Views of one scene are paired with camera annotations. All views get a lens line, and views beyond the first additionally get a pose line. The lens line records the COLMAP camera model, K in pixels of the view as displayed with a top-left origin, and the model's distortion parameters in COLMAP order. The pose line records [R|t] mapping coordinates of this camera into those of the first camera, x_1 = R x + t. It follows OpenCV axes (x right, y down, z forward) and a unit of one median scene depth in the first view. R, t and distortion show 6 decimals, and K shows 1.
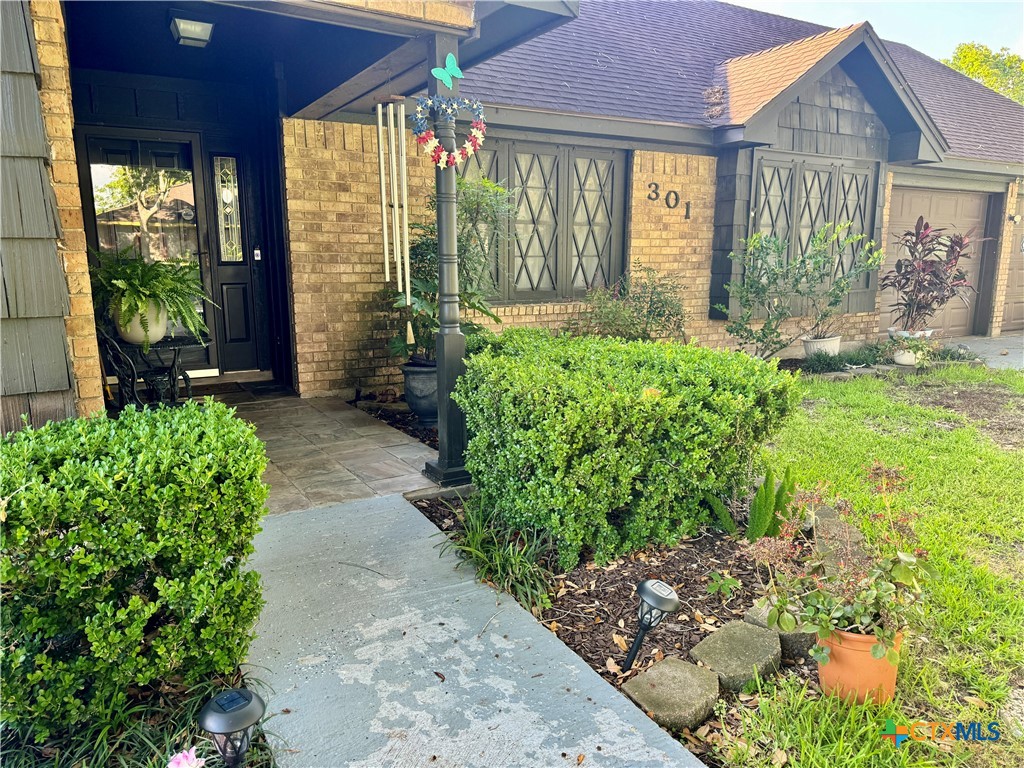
lens RADIAL K [[713.3, 0, 512.0], [0, 713.3, 384.0], [0, 0, 1]] dist [0.132029, -0.202567]
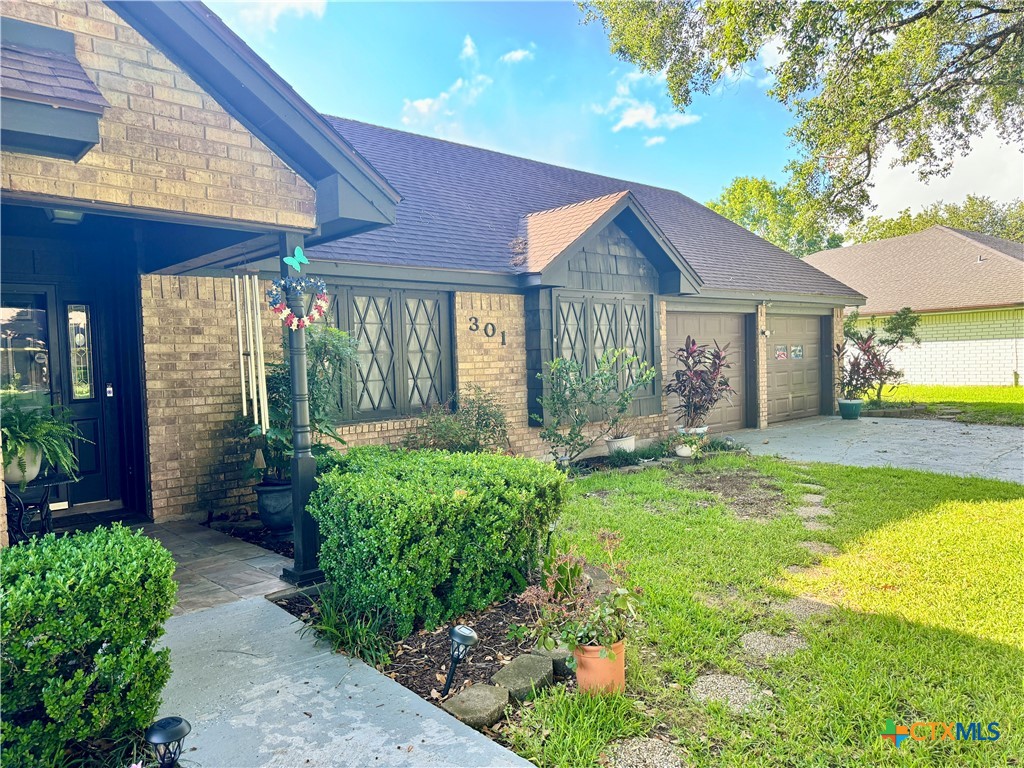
lens RADIAL K [[713.3, 0, 512.0], [0, 713.3, 384.0], [0, 0, 1]] dist [0.132029, -0.202567]
pose [[0.976474, -0.037940, 0.212273, 0.004816], [0.068489, 0.987995, -0.138471, 0.000995], [-0.204471, 0.149752, 0.967350, -0.265893]]
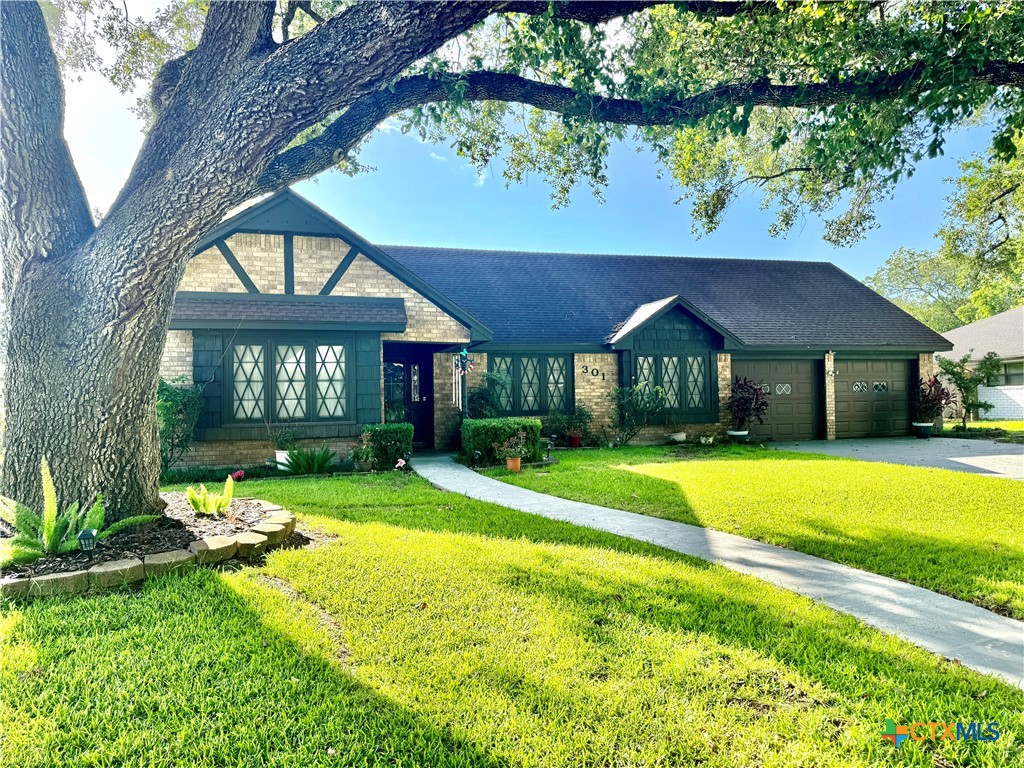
lens RADIAL K [[715.6, 0, 512.0], [0, 715.6, 384.0], [0, 0, 1]] dist [0.131185, -0.157815]
pose [[0.969728, -0.021613, -0.243228, 0.979563], [-0.027605, 0.979987, -0.197140, 0.454699], [0.242621, 0.197886, 0.949724, -2.332833]]
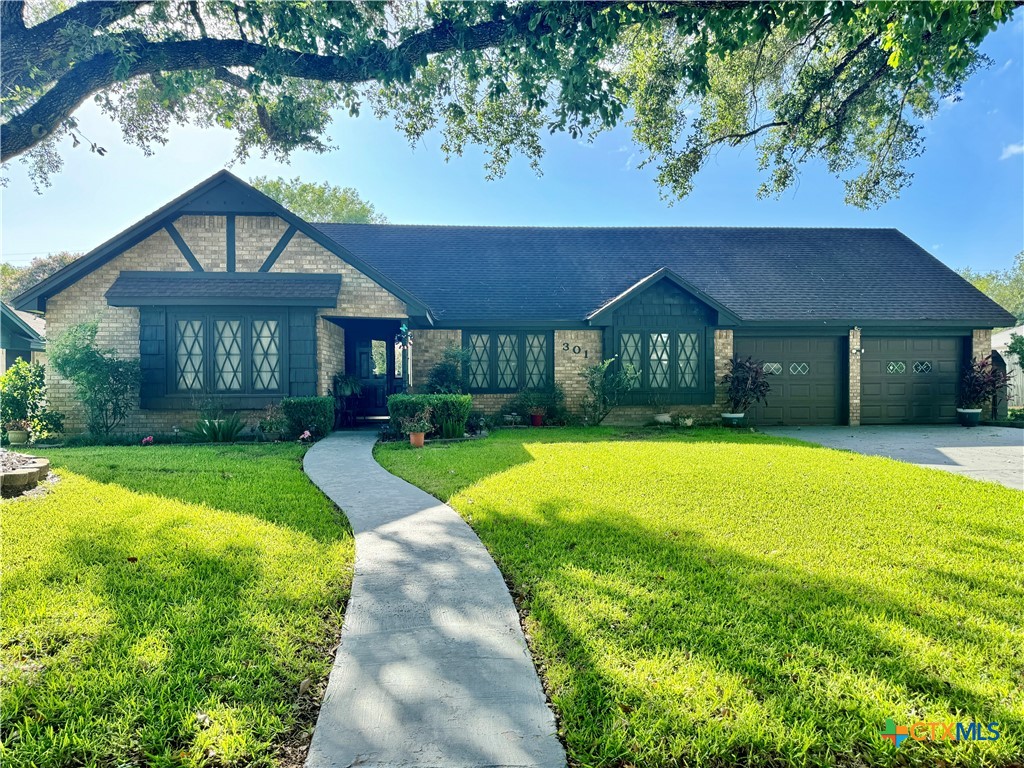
lens RADIAL K [[713.3, 0, 512.0], [0, 713.3, 384.0], [0, 0, 1]] dist [0.132029, -0.202567]
pose [[0.897632, -0.004619, -0.440721, 1.905136], [-0.075320, 0.983628, -0.163715, 0.424754], [0.434261, 0.180151, 0.882589, -1.915574]]
